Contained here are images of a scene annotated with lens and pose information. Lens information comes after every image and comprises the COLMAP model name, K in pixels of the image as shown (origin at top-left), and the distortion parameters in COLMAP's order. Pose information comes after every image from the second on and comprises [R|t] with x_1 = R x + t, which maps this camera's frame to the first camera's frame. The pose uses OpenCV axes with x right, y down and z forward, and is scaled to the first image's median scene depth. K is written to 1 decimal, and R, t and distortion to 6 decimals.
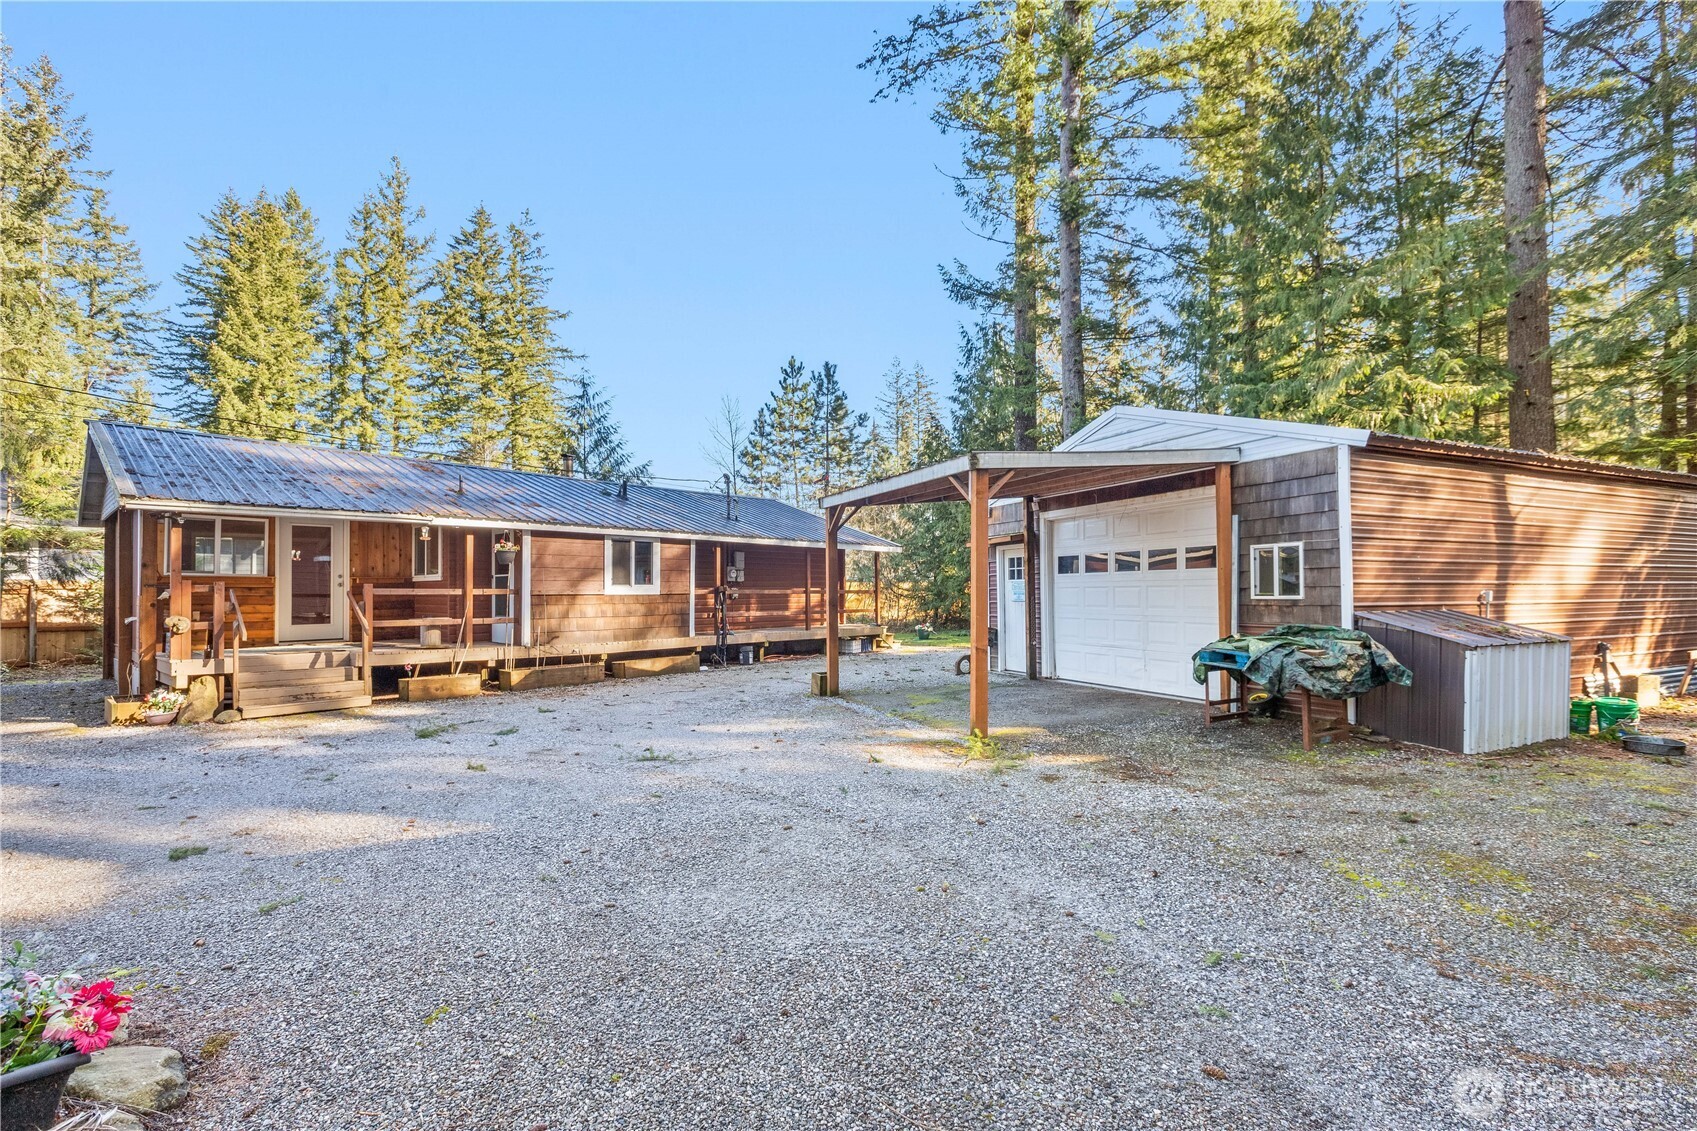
lens RADIAL K [[770.3, 0, 856.5], [0, 770.3, 578.0], [0, 0, 1]] dist [-0.001436, -0.000006]
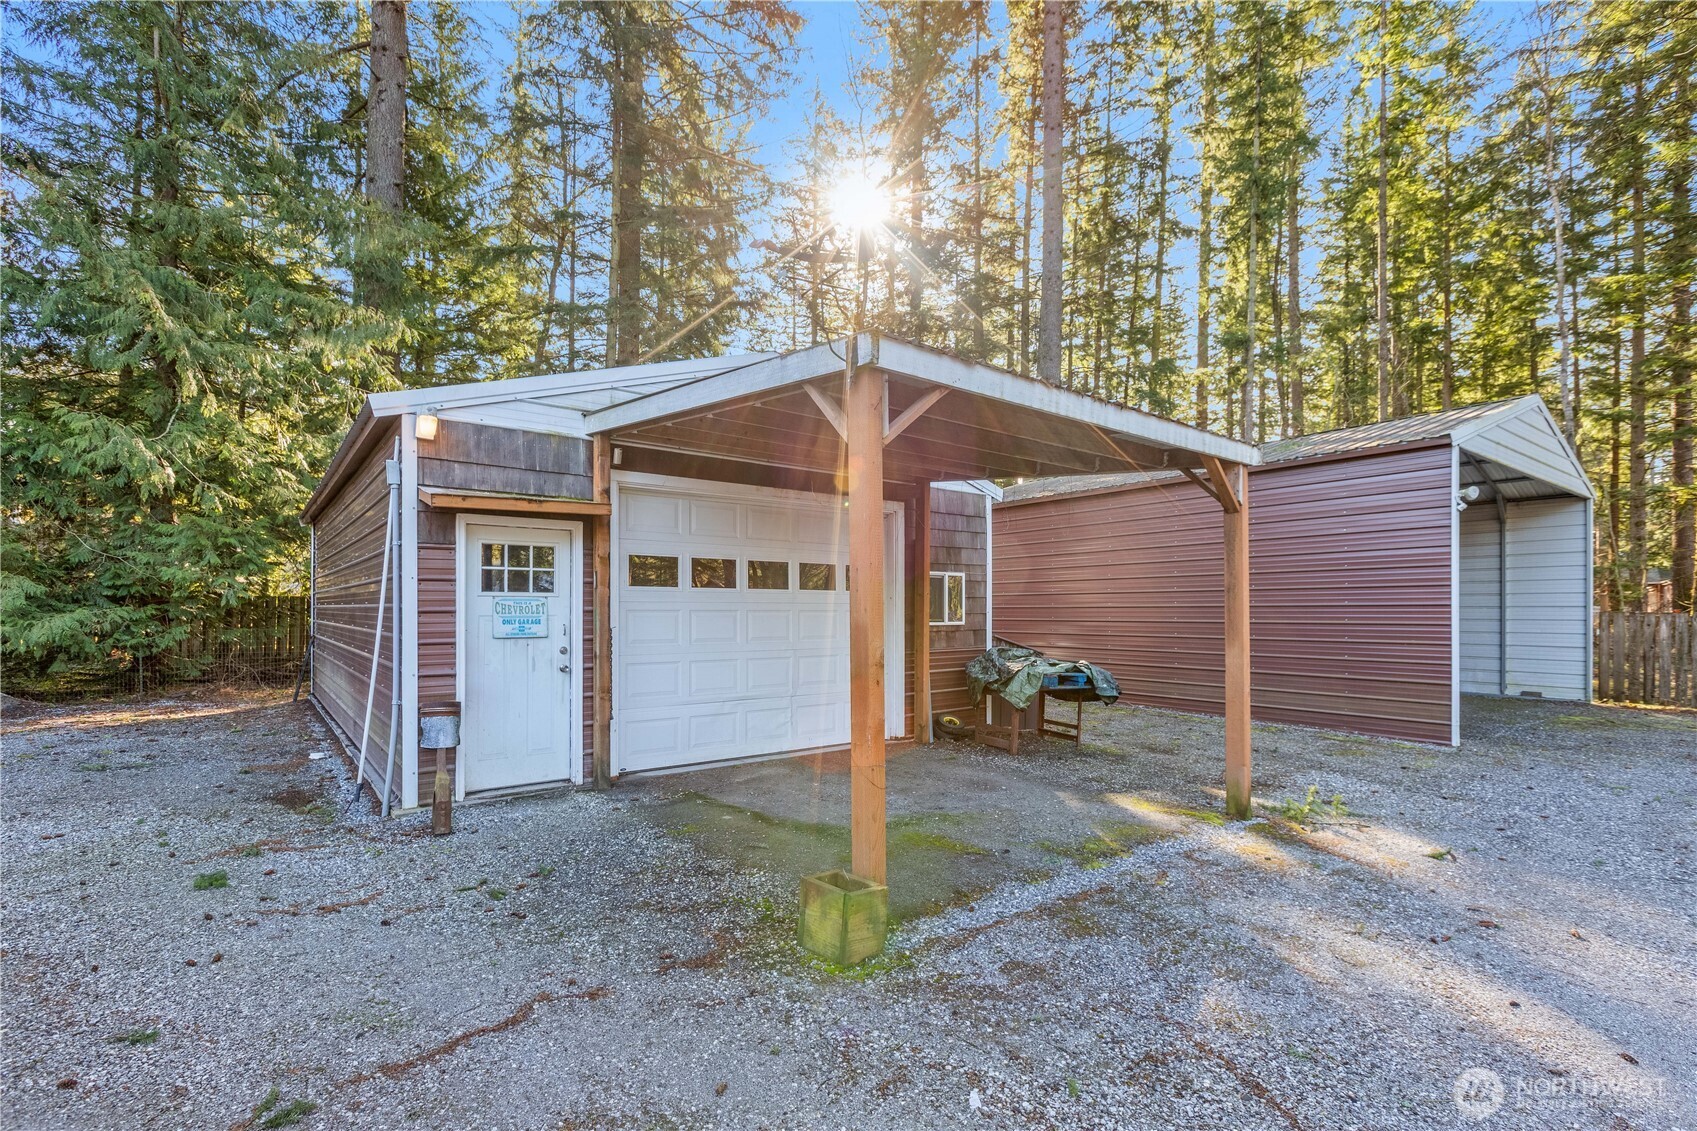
lens RADIAL K [[769.7, 0, 858.4], [0, 769.7, 603.4], [0, 0, 1]] dist [0.002181, 0.000247]
pose [[-0.228112, 0.012169, 0.973559, -0.250935], [-0.020241, 0.999647, -0.017238, 0.010302], [-0.973425, -0.023638, -0.227785, 0.754615]]
